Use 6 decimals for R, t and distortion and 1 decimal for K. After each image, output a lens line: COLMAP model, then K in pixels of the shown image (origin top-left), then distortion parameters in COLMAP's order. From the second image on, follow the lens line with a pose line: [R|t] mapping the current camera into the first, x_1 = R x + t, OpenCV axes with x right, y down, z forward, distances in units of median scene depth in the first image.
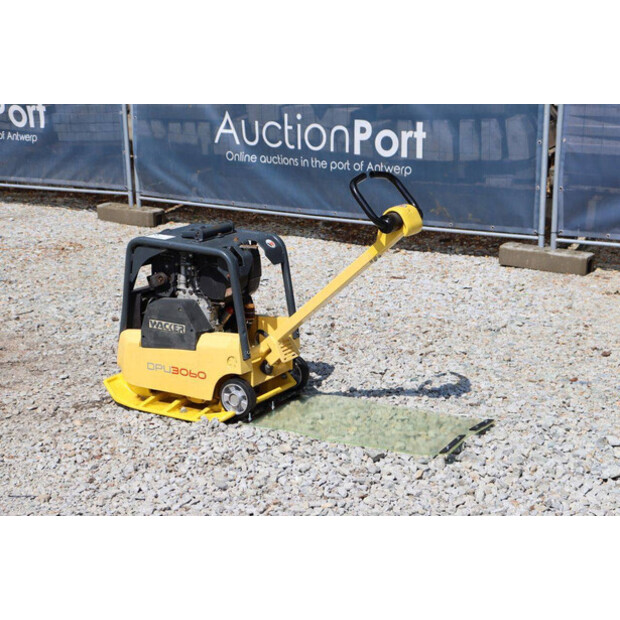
lens RADIAL K [[1291.0, 0, 315.6], [0, 1291.0, 309.9], [0, 0, 1]] dist [0.383684, 0.000000]
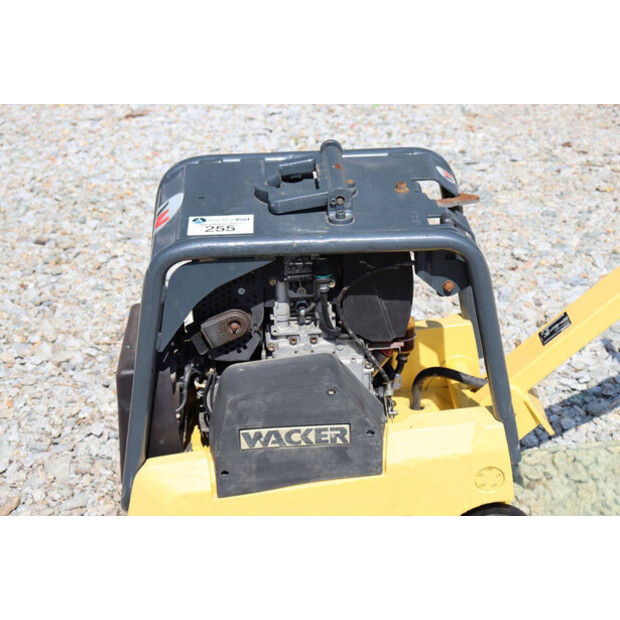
lens RADIAL K [[1389.1, 0, 312.2], [0, 1389.1, 307.6], [0, 0, 1]] dist [0.410930, 0.000000]
pose [[0.820172, -0.282636, 0.497428, -0.310548], [0.173143, 0.951302, 0.255042, -0.133870], [-0.545288, -0.123052, 0.829168, 0.630264]]
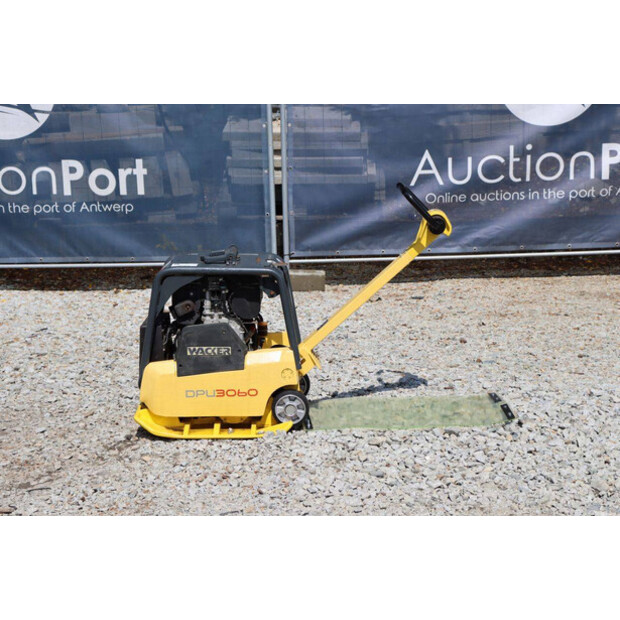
lens RADIAL K [[1389.1, 0, 302.5], [0, 1389.1, 335.4], [0, 0, 1]] dist [0.410930, 0.000000]
pose [[0.853448, -0.119703, 0.507246, -0.592820], [0.137465, 0.990504, 0.002459, 0.007764], [-0.502723, 0.067630, 0.861798, 0.024726]]
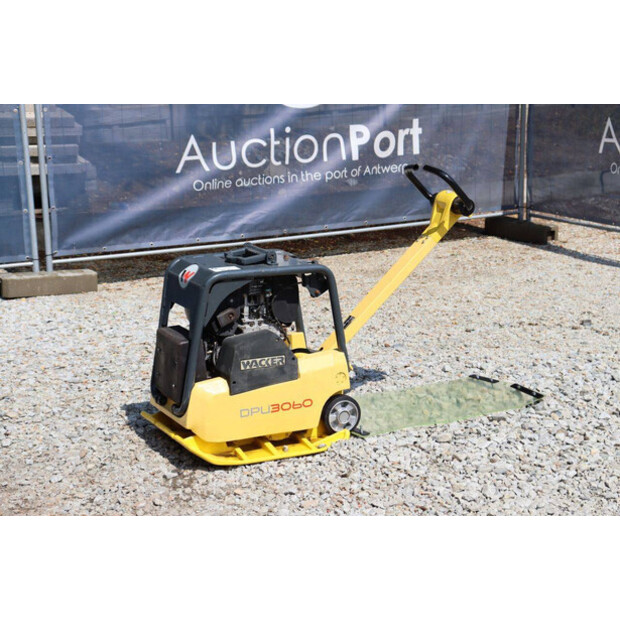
lens RADIAL K [[1389.1, 0, 314.2], [0, 1389.1, 315.5], [0, 0, 1]] dist [0.410930, 0.000000]
pose [[0.517116, -0.186428, 0.835366, -0.887226], [0.215376, 0.972929, 0.083803, -0.091582], [-0.828374, 0.136582, 0.543269, 0.430962]]
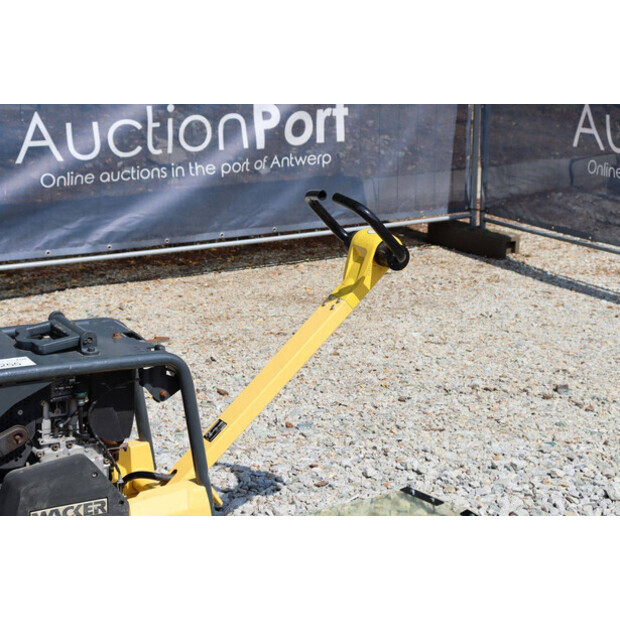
lens RADIAL K [[1470.1, 0, 312.1], [0, 1470.1, 315.9], [0, 0, 1]] dist [0.427909, 0.000000]
pose [[0.483203, -0.203593, 0.851507, -0.591061], [0.201634, 0.972320, 0.118059, -0.124036], [-0.851973, 0.114646, 0.510879, 0.558683]]
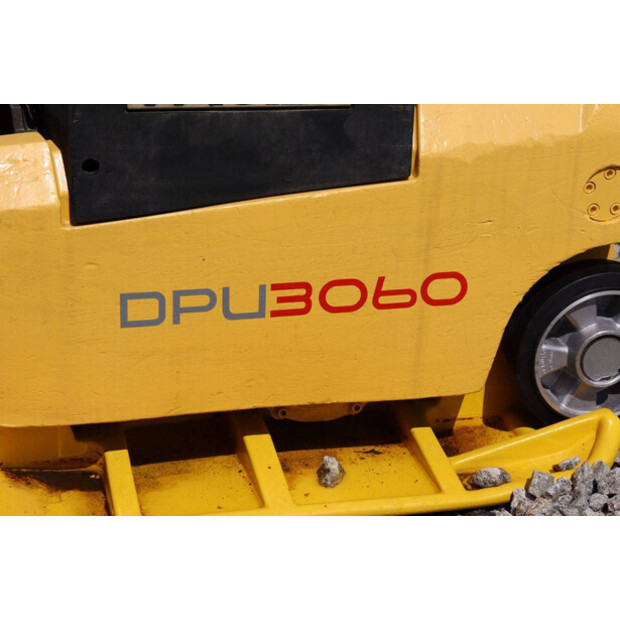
lens RADIAL K [[1470.1, 0, 315.1], [0, 1470.1, 313.4], [0, 0, 1]] dist [0.427909, 0.000000]
pose [[0.687364, -0.236856, 0.686608, -0.262503], [0.144753, 0.971042, 0.190063, 0.005072], [-0.711743, -0.031254, 0.701744, 0.822641]]
